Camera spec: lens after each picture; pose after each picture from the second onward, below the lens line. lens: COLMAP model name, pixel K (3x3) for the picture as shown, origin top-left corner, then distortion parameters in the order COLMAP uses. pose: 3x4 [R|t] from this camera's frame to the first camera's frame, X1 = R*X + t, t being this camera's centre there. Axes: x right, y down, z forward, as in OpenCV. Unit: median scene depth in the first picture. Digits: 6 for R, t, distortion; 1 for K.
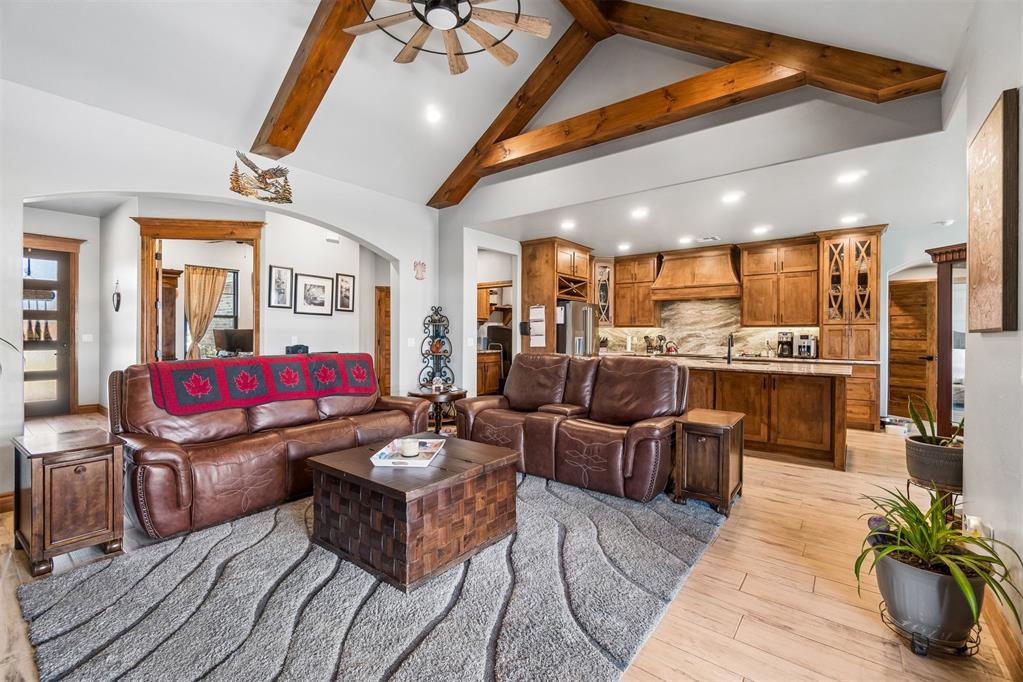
lens RADIAL K [[430.6, 0, 513.8], [0, 430.6, 335.7], [0, 0, 1]] dist [-0.017046, -0.000609]
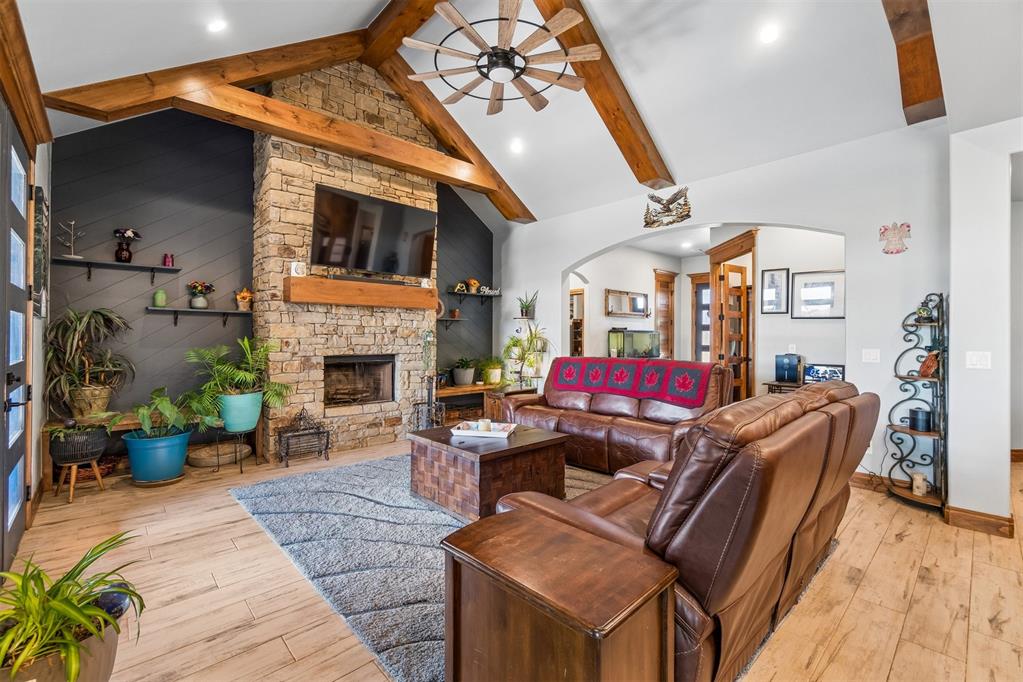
lens RADIAL K [[430.6, 0, 503.6], [0, 430.6, 336.9], [0, 0, 1]] dist [-0.017046, -0.000609]
pose [[-0.161447, -0.007577, -0.986852, 0.463779], [-0.010478, 0.999927, -0.005963, -0.002630], [0.986826, 0.009378, -0.161515, 0.558390]]
